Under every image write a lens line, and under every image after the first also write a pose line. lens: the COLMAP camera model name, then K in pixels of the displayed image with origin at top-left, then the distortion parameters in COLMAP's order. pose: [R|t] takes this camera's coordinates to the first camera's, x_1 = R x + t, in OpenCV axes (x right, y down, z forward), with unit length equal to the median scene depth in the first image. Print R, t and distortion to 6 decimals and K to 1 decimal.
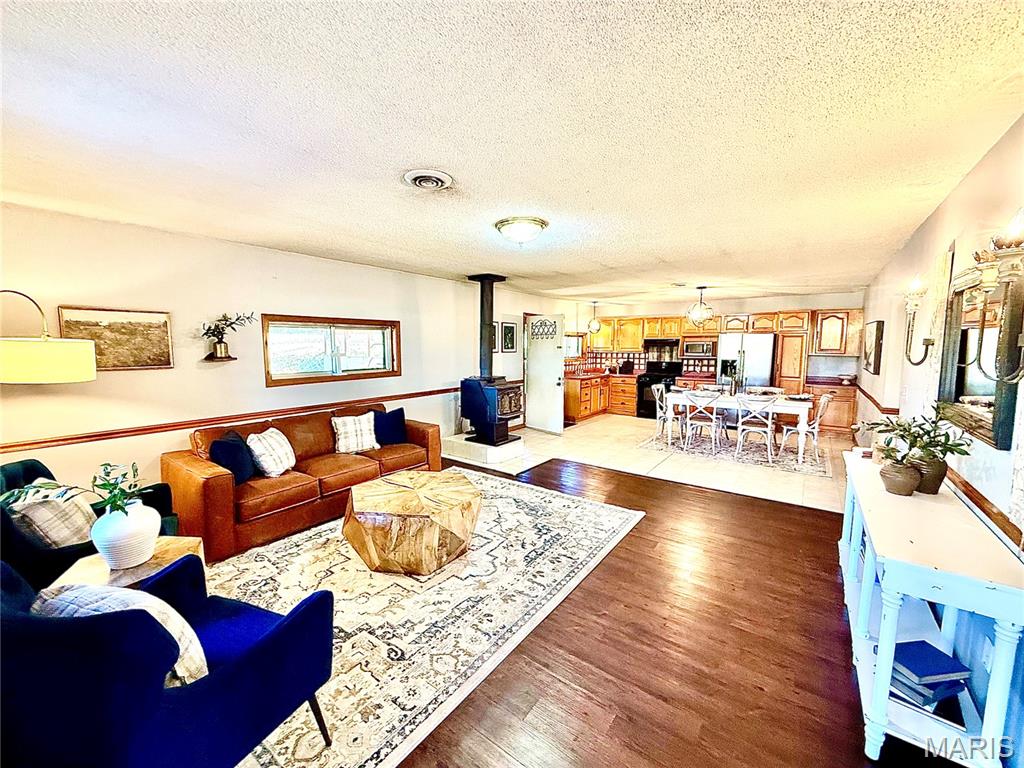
lens RADIAL K [[408.1, 0, 509.9], [0, 408.1, 386.1], [0, 0, 1]] dist [-0.001013, -0.000096]
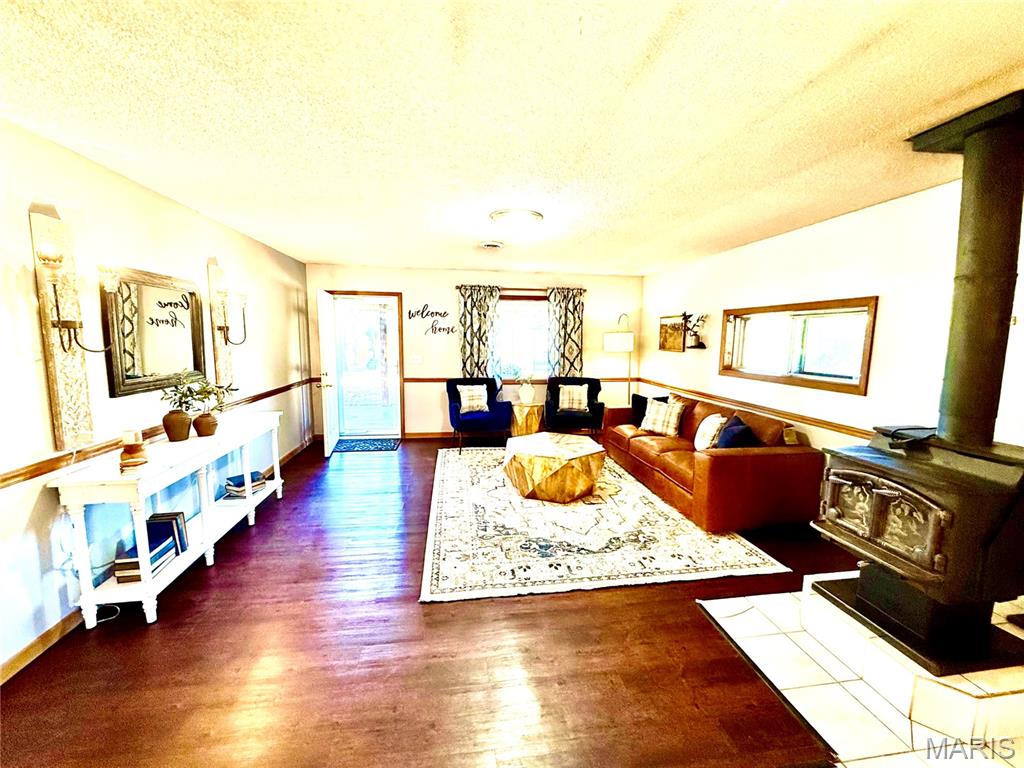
lens RADIAL K [[408.1, 0, 511.4], [0, 408.1, 382.5], [0, 0, 1]] dist [-0.001013, -0.000096]
pose [[-0.712850, 0.070656, -0.697748, 0.613559], [-0.085532, 0.978726, 0.186492, -0.139806], [0.696081, 0.192621, -0.691642, 1.395908]]
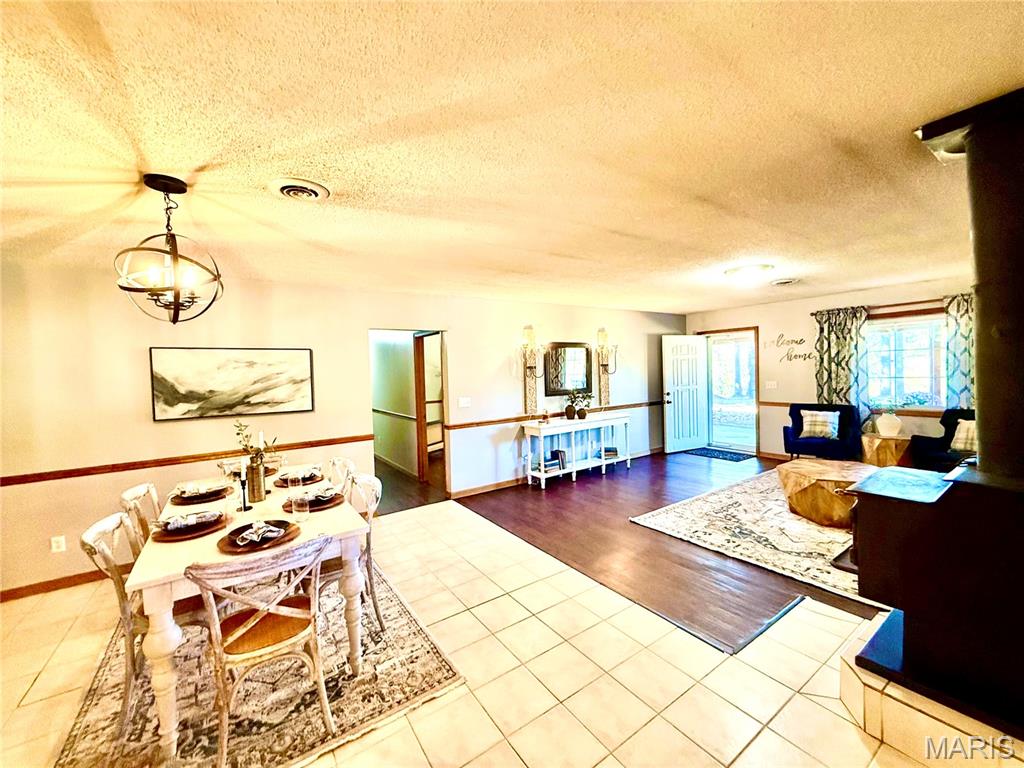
lens RADIAL K [[408.1, 0, 514.3], [0, 408.1, 380.6], [0, 0, 1]] dist [-0.001013, -0.000096]
pose [[-0.944393, 0.019527, 0.328239, 0.243130], [0.063975, 0.990071, 0.125166, -0.201787], [-0.322535, 0.139205, -0.936265, 1.969653]]
